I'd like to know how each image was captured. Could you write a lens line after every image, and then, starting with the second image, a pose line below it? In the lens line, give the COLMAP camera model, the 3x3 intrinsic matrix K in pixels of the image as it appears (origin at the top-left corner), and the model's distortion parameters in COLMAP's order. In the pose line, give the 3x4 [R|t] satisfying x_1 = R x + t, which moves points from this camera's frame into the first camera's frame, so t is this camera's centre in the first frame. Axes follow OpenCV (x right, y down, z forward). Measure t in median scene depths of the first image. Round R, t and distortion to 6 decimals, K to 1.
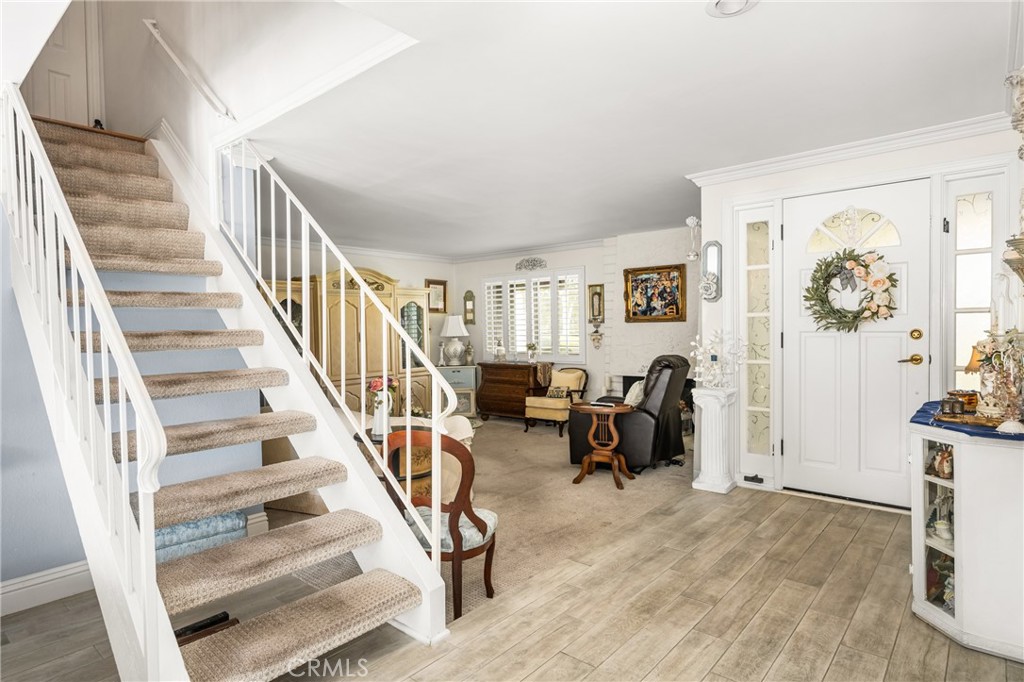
lens RADIAL K [[555.2, 0, 512.0], [0, 555.2, 341.0], [0, 0, 1]] dist [-0.001509, -0.000129]
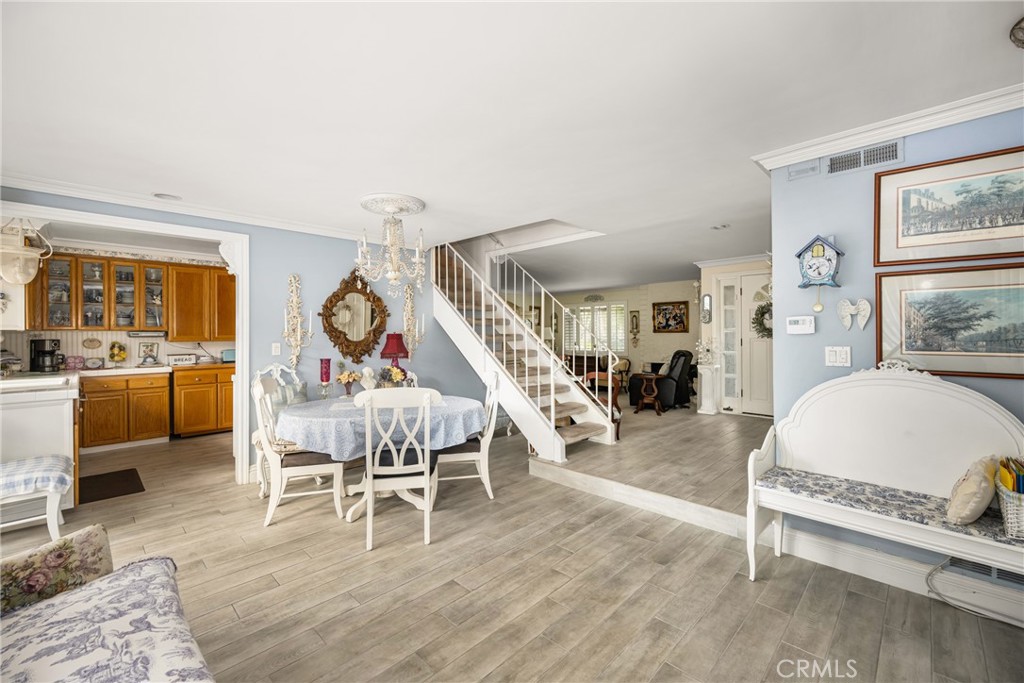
lens RADIAL K [[423.5, 0, 507.9], [0, 423.5, 329.1], [0, 0, 1]] dist [0.000325, 0.000228]
pose [[0.997565, 0.010728, -0.068919, -0.171827], [-0.013327, 0.999213, -0.037354, 0.012136], [0.068464, 0.038182, 0.996923, -0.397341]]
